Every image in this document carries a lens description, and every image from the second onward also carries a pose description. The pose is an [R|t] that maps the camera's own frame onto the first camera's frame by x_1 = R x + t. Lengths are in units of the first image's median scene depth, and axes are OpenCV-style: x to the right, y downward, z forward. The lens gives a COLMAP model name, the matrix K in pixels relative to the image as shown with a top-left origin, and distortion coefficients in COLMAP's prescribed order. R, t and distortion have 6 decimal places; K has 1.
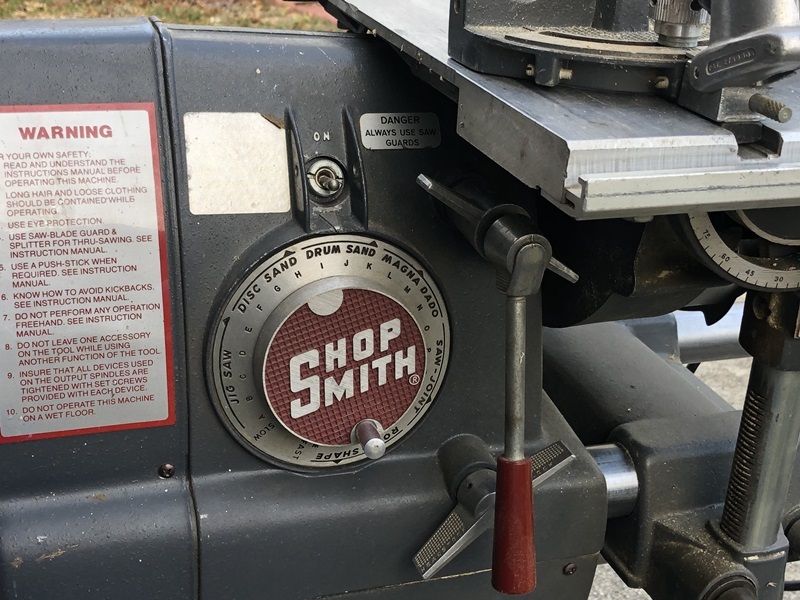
lens RADIAL K [[1182.1, 0, 400.1], [0, 1182.1, 288.4], [0, 0, 1]] dist [0.217378, -0.837849]
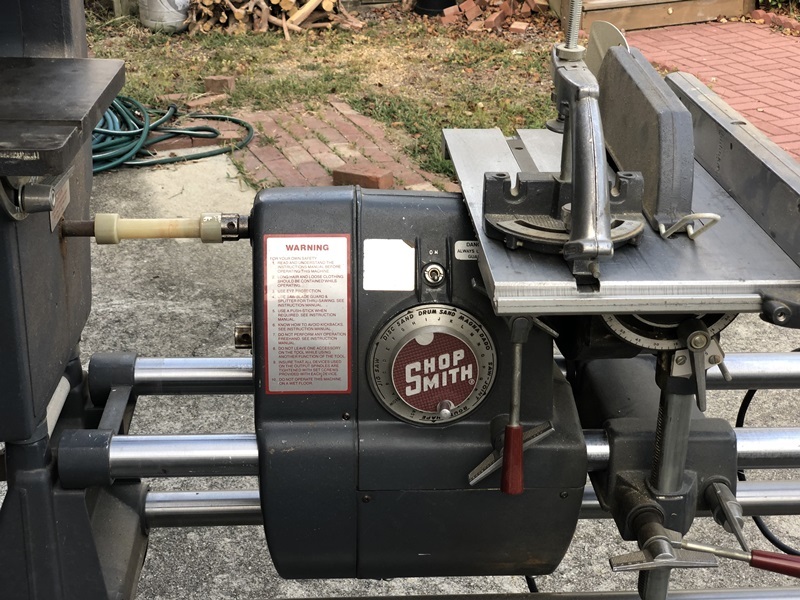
lens RADIAL K [[1342.1, 0, 400.0], [0, 1342.1, 300.0], [0, 0, 1]] dist [0.001510, 0.031504]
pose [[0.960396, 0.068334, -0.270128, 0.488445], [-0.065076, 0.997659, 0.021010, -0.095070], [0.270931, -0.002599, 0.962595, -1.145108]]
